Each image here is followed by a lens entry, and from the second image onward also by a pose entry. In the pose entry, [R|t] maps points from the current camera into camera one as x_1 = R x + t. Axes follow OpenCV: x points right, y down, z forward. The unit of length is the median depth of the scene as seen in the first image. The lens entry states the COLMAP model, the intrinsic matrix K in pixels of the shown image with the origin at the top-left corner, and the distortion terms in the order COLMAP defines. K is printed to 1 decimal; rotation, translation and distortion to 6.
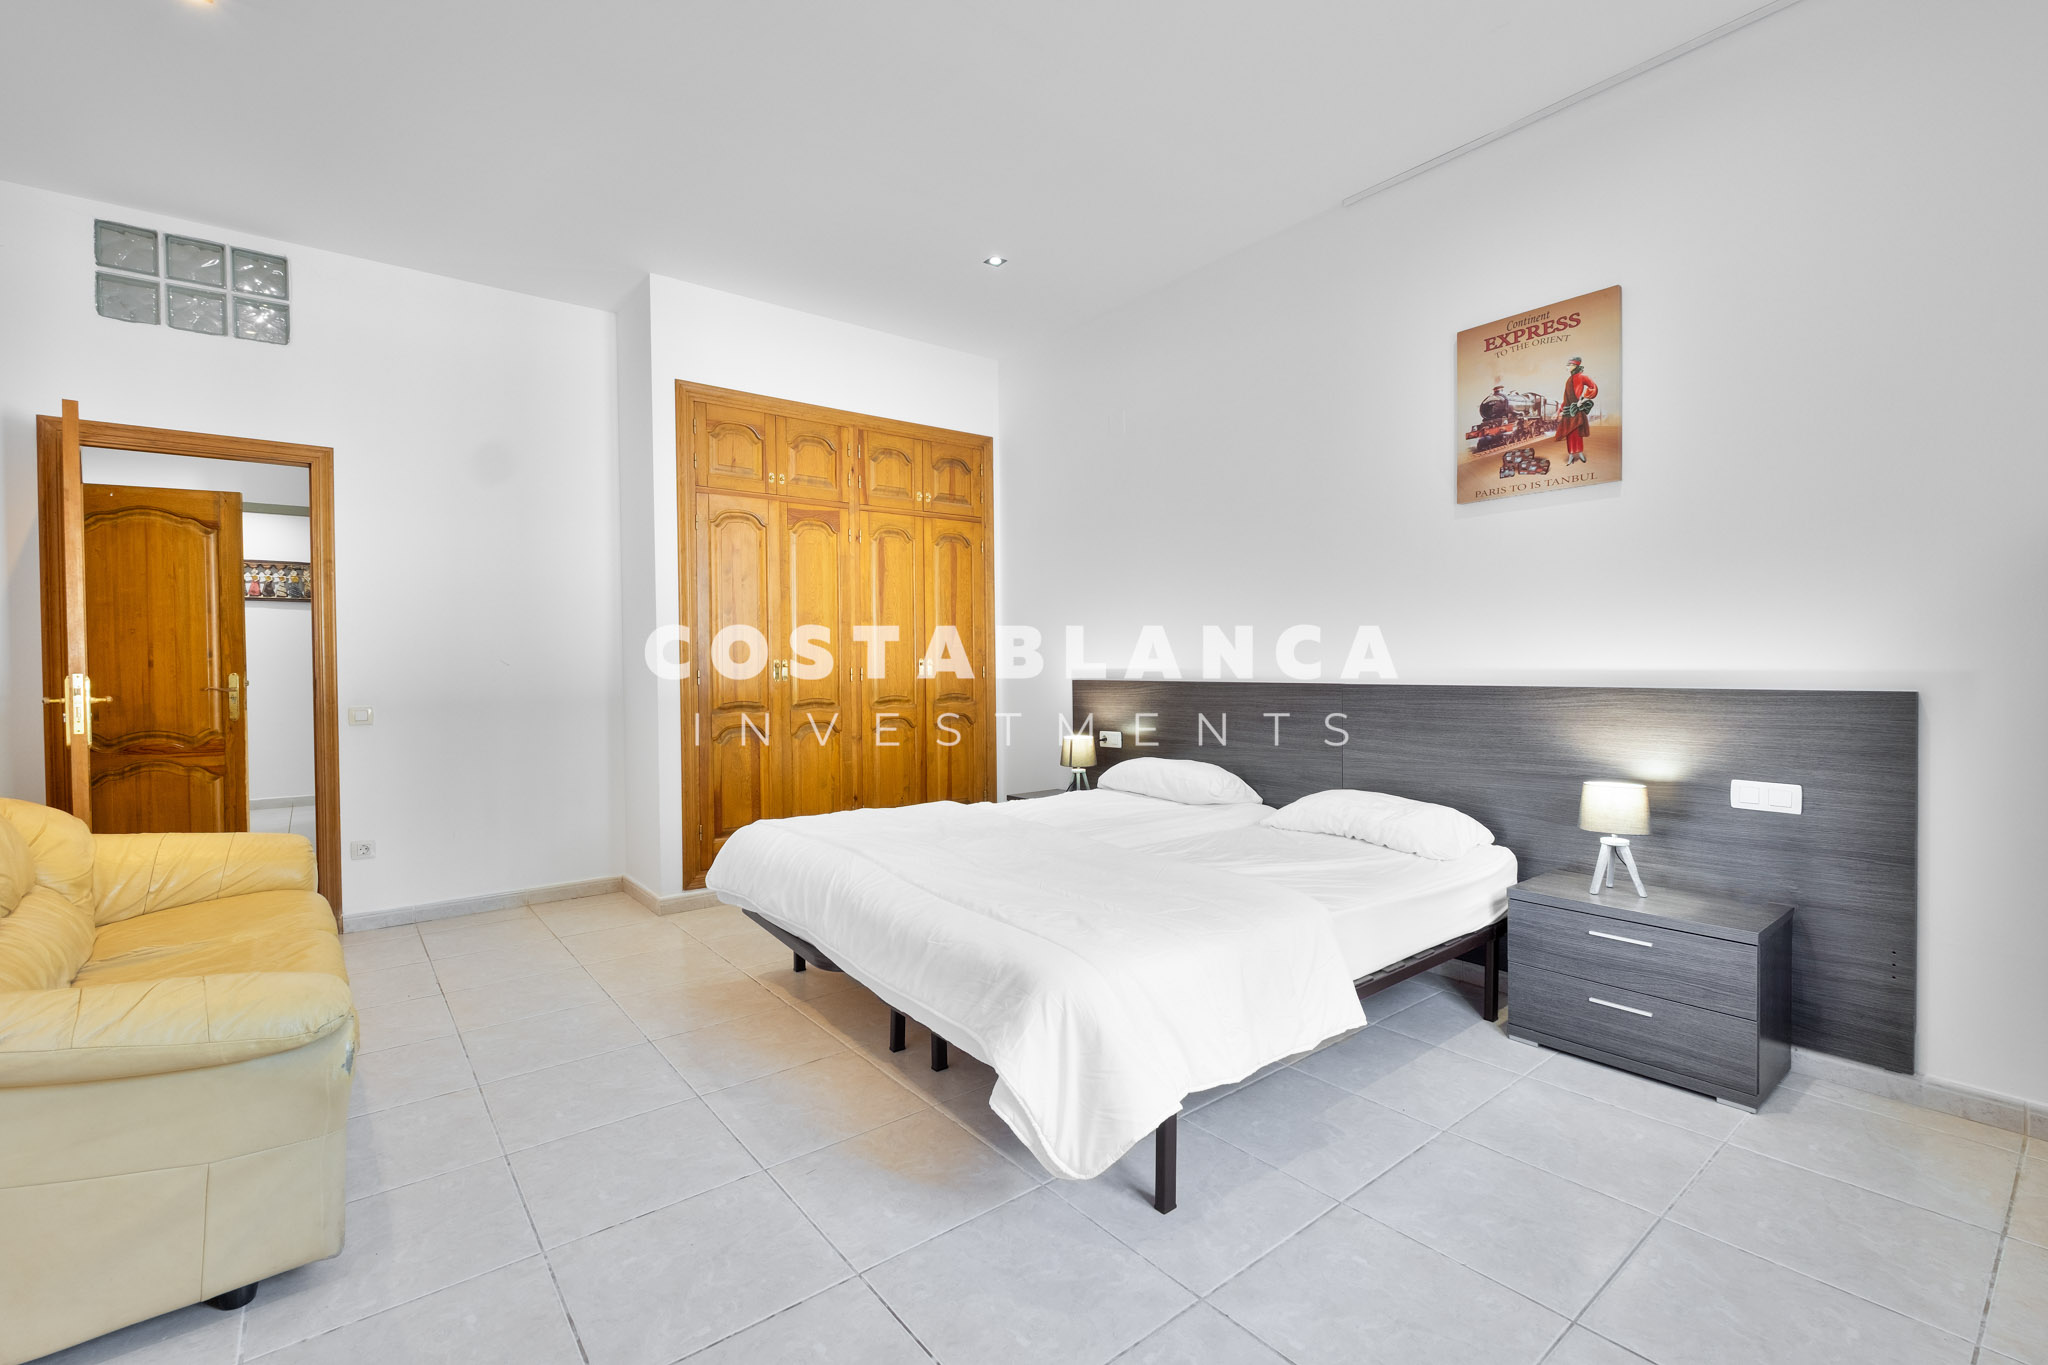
lens RADIAL K [[894.7, 0, 1025.0], [0, 894.7, 675.0], [0, 0, 1]] dist [-0.010619, -0.000246]
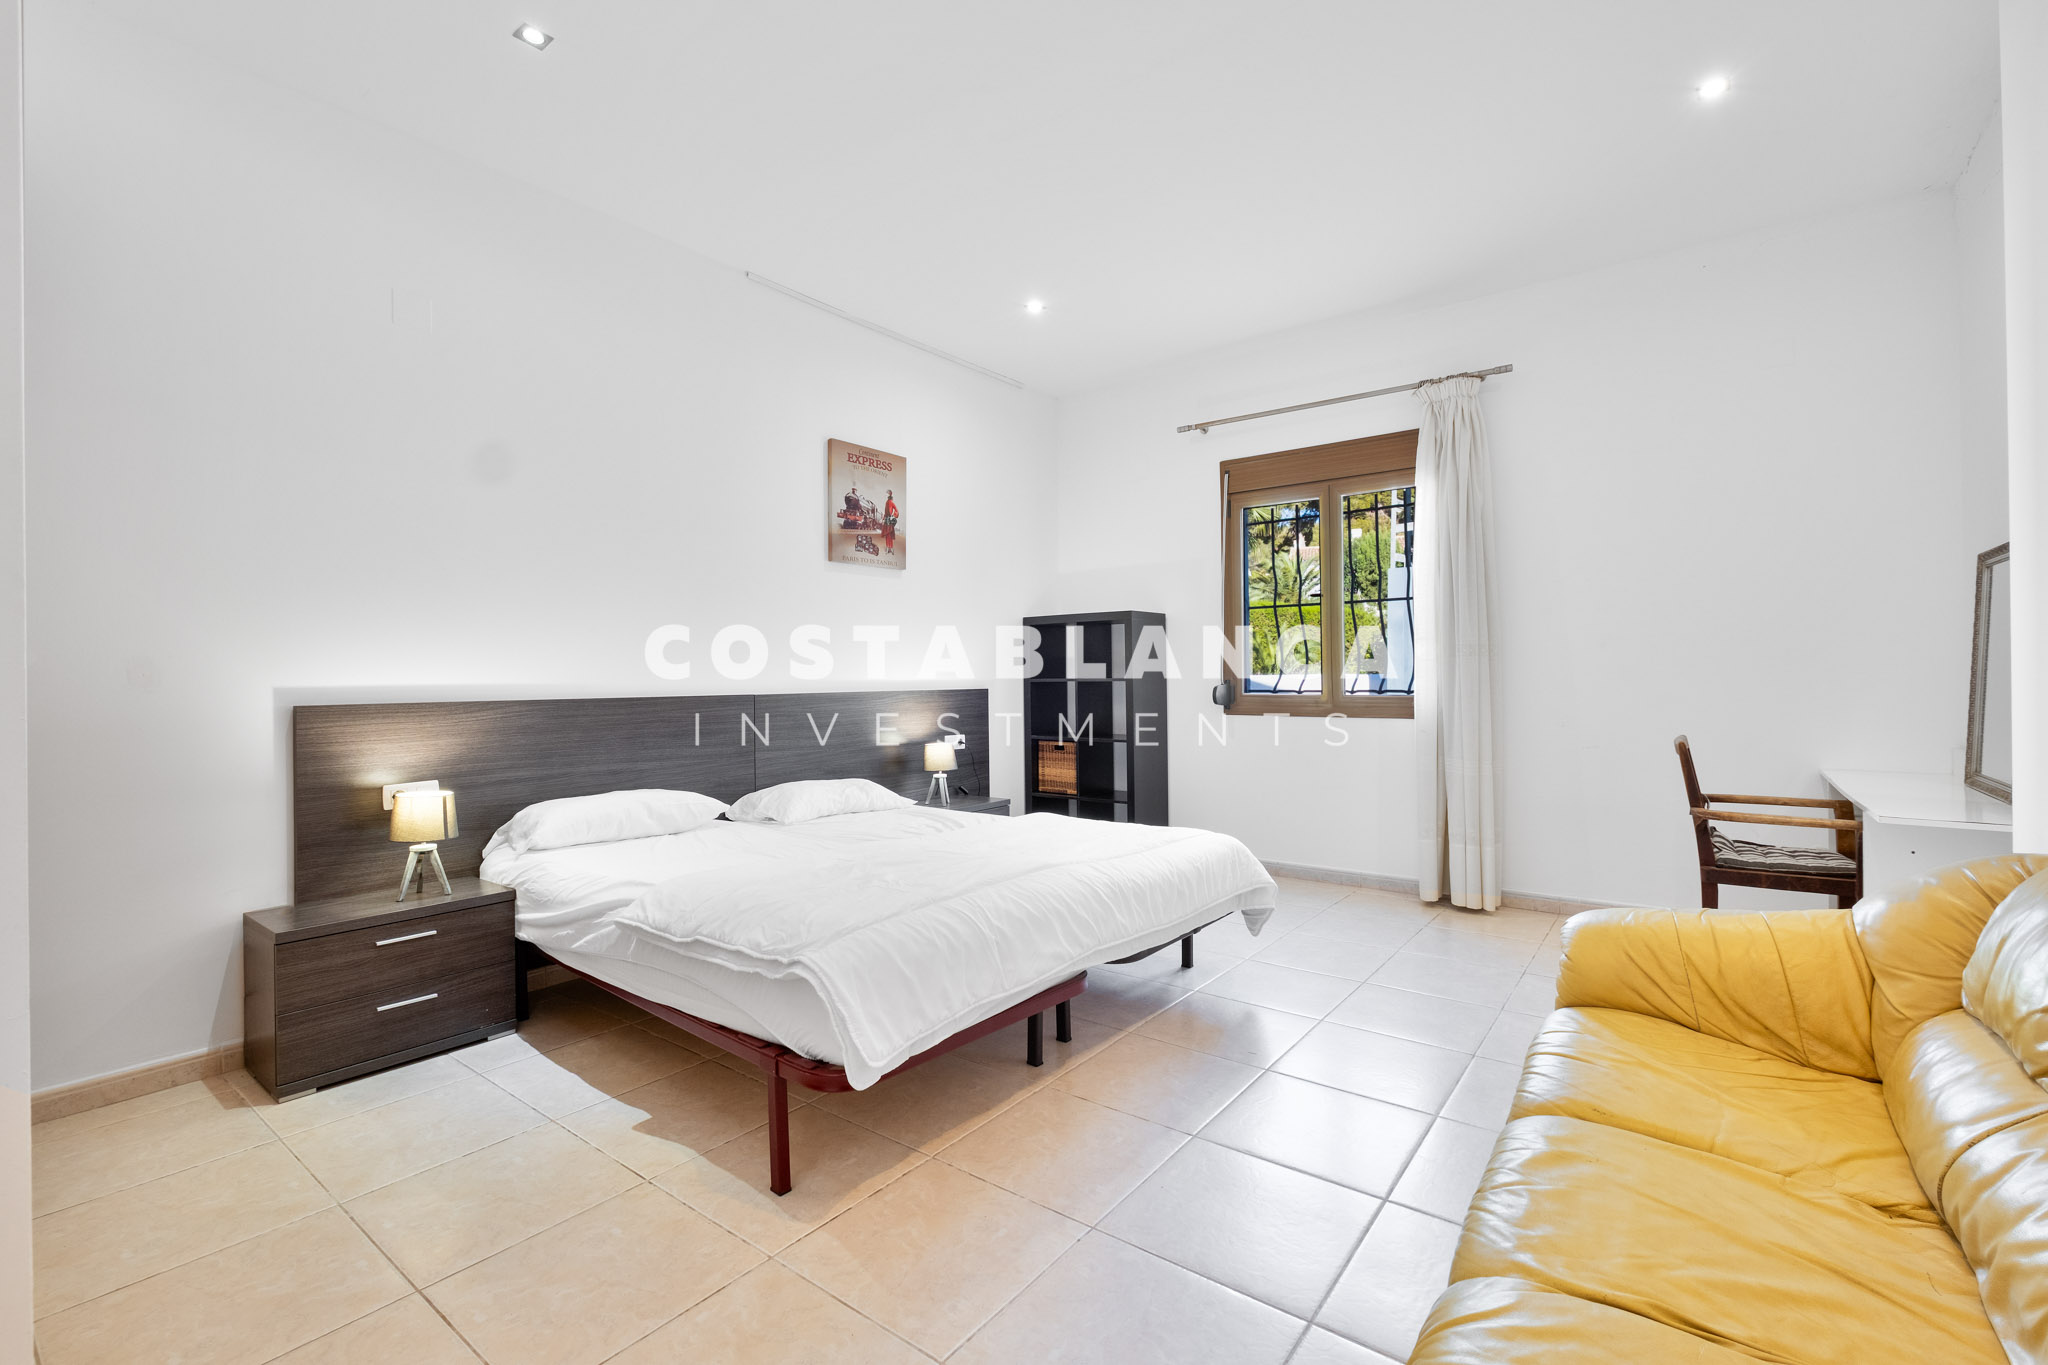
lens RADIAL K [[894.7, 0, 1028.6], [0, 894.7, 670.4], [0, 0, 1]] dist [-0.010619, -0.000246]
pose [[-0.245407, 0.002601, 0.969417, -0.966810], [0.009156, 0.999958, -0.000365, -0.020256], [-0.969377, 0.008786, -0.245421, 1.083415]]
